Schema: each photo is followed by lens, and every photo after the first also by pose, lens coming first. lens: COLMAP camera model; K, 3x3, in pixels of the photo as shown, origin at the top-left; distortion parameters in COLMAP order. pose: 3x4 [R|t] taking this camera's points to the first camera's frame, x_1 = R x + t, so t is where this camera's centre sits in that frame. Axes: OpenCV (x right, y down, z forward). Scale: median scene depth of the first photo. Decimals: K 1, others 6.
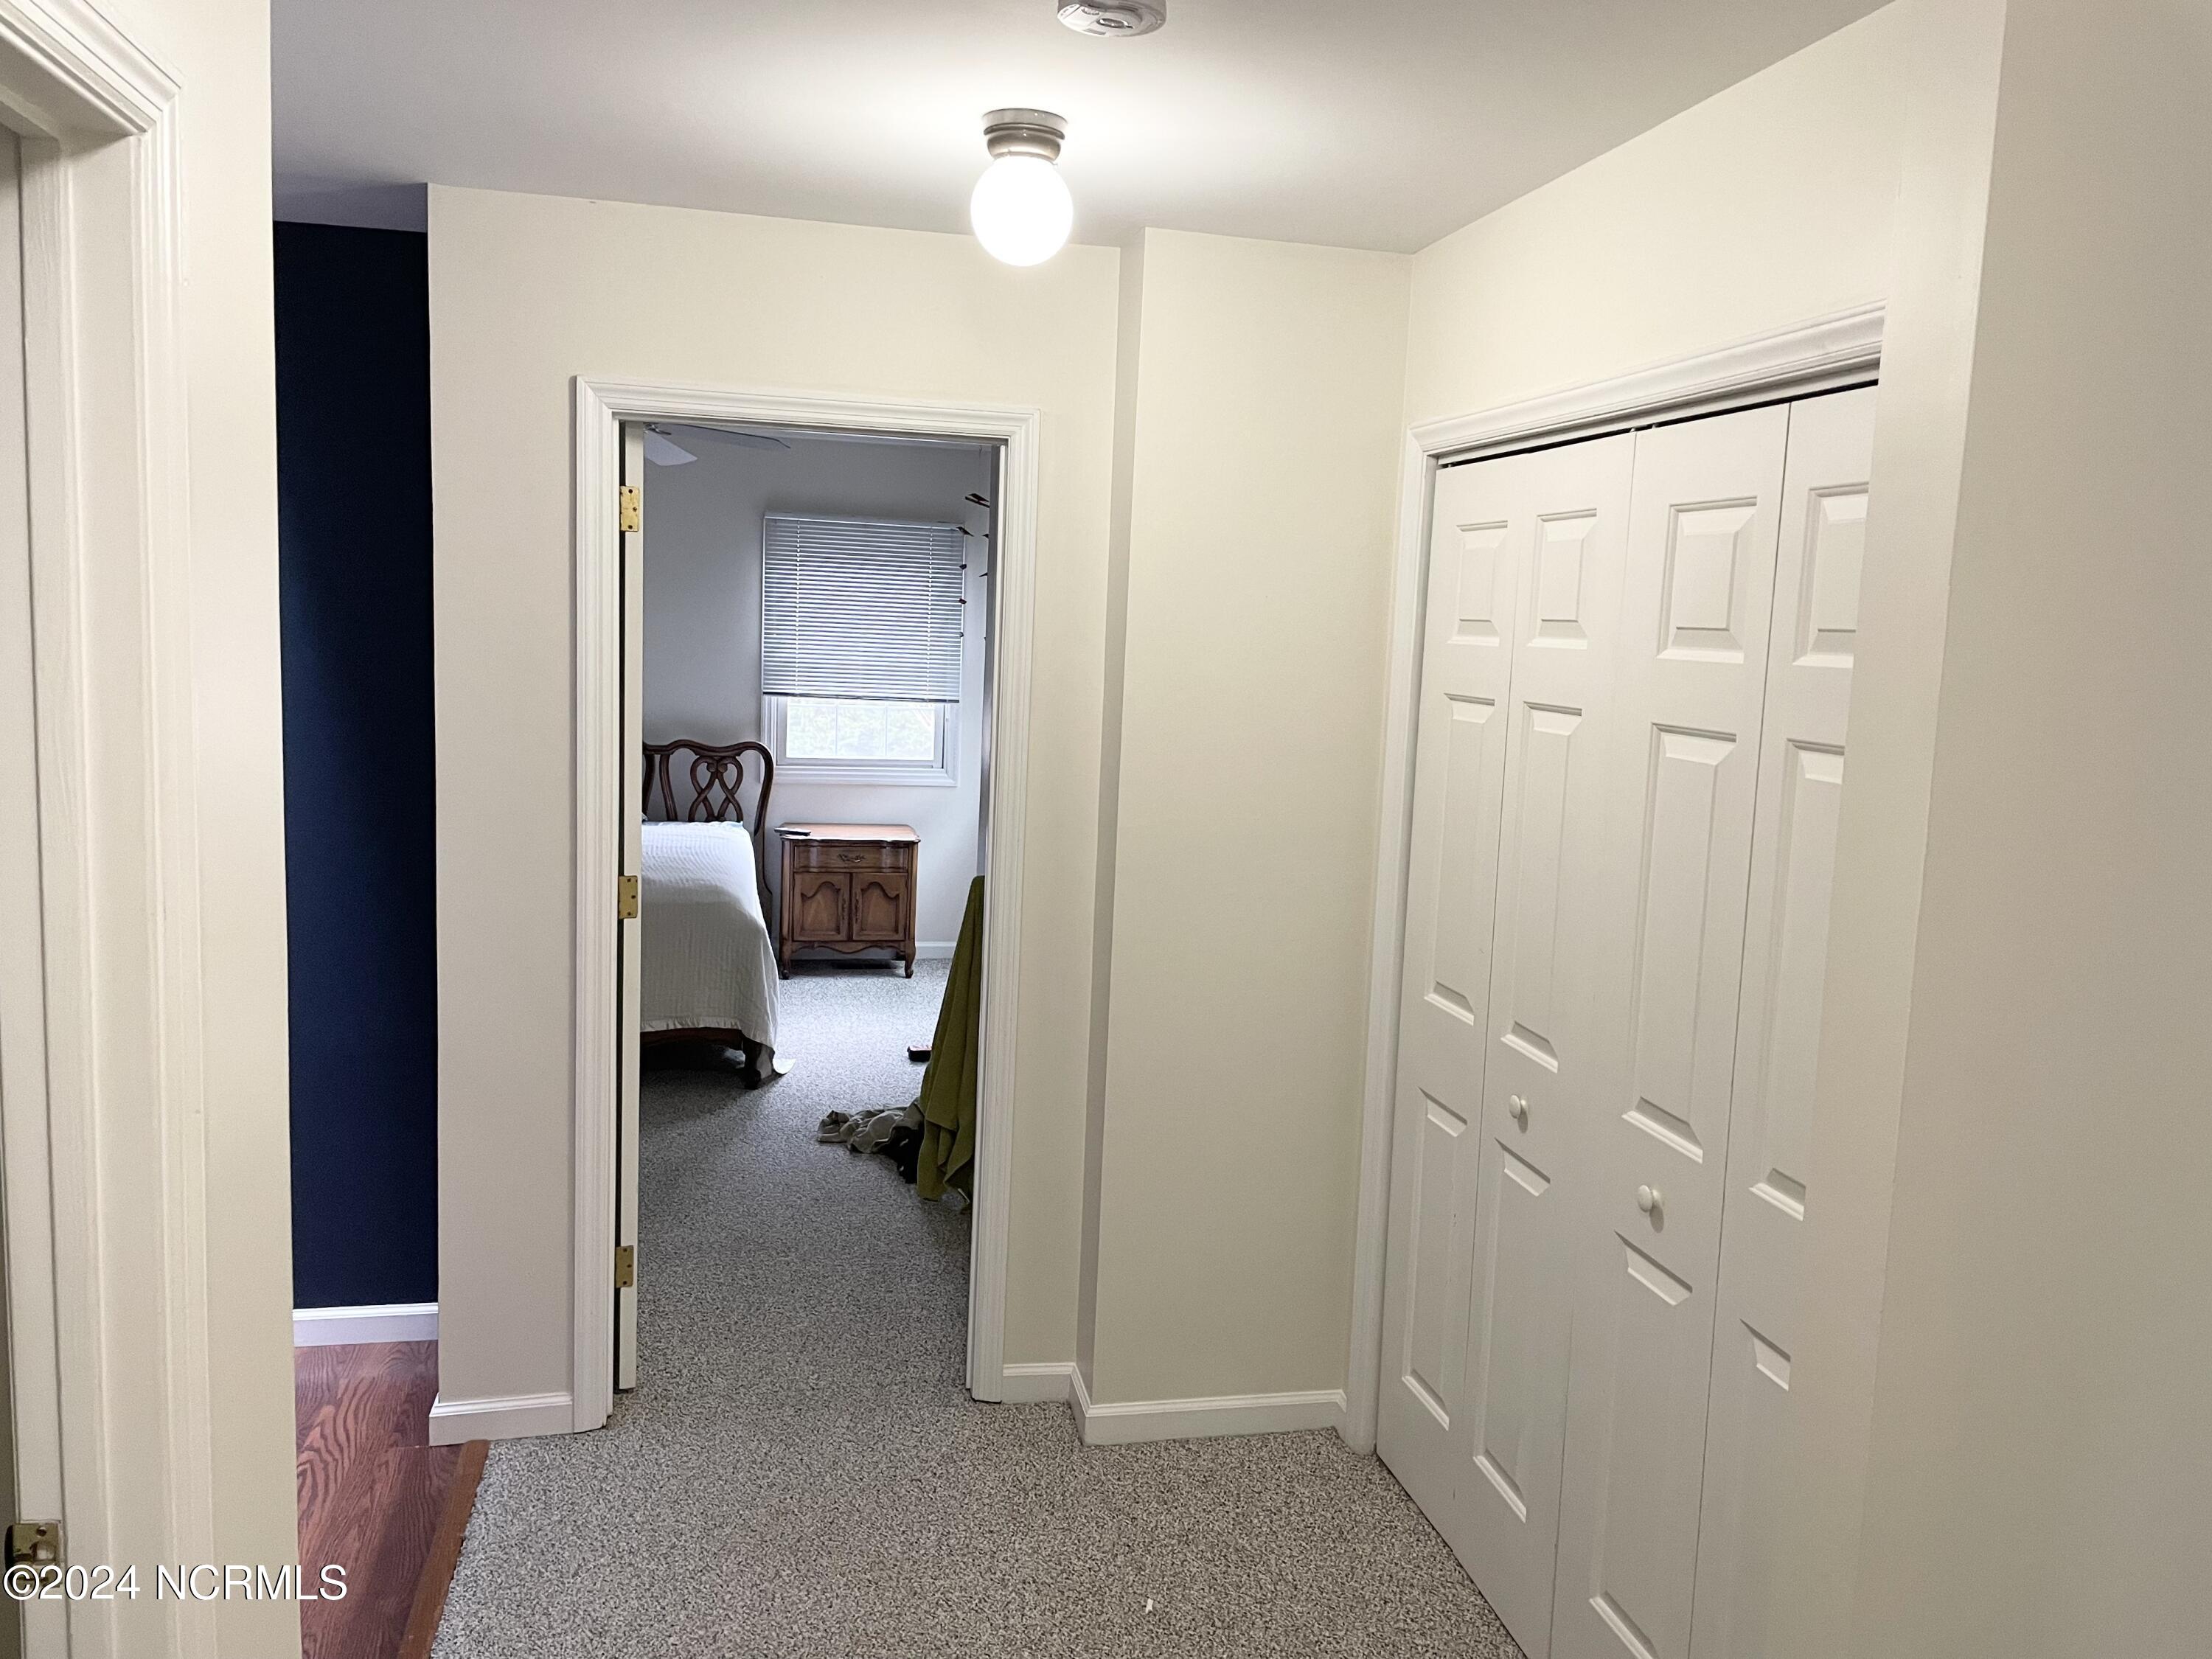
lens RADIAL K [[1698.1, 0, 1106.0], [0, 1698.1, 829.5], [0, 0, 1]] dist [0.100583, -0.153485]
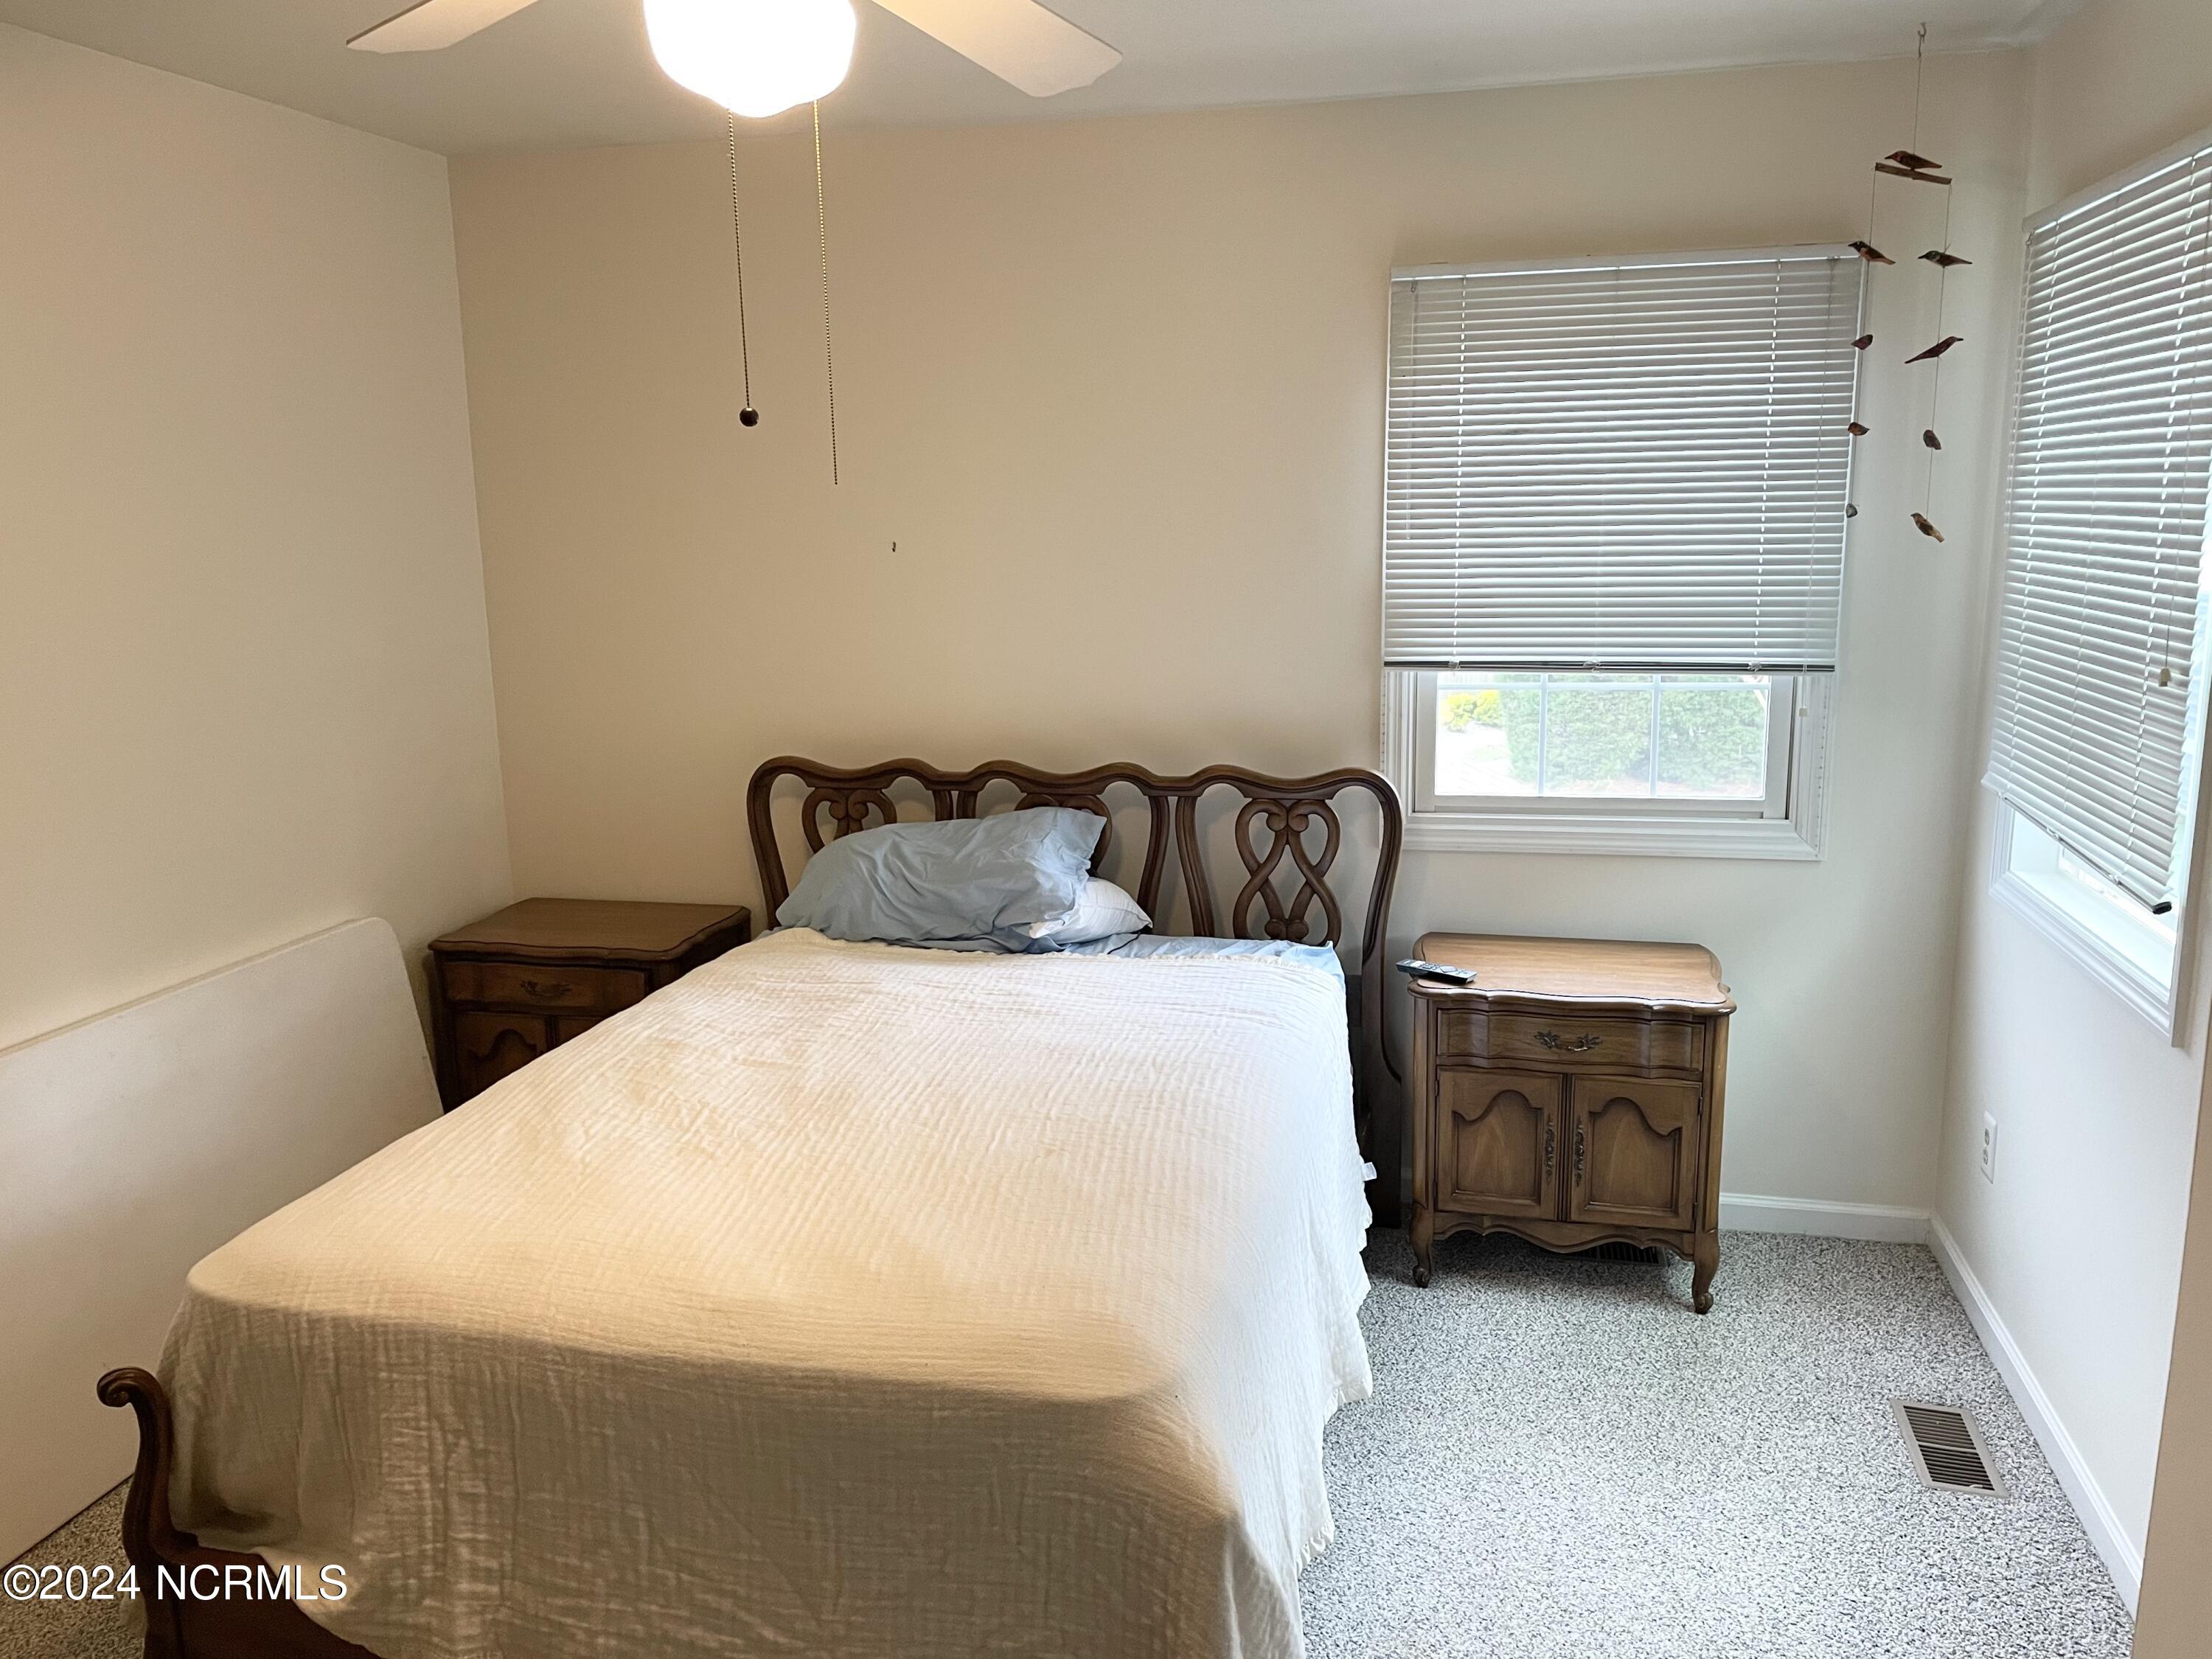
lens RADIAL K [[1698.1, 0, 1106.0], [0, 1698.1, 829.5], [0, 0, 1]] dist [0.100583, -0.153485]
pose [[0.906812, 0.022420, -0.420938, -0.071260], [0.005309, 0.997898, 0.064586, -0.065867], [0.421501, -0.060802, 0.904787, 0.541965]]
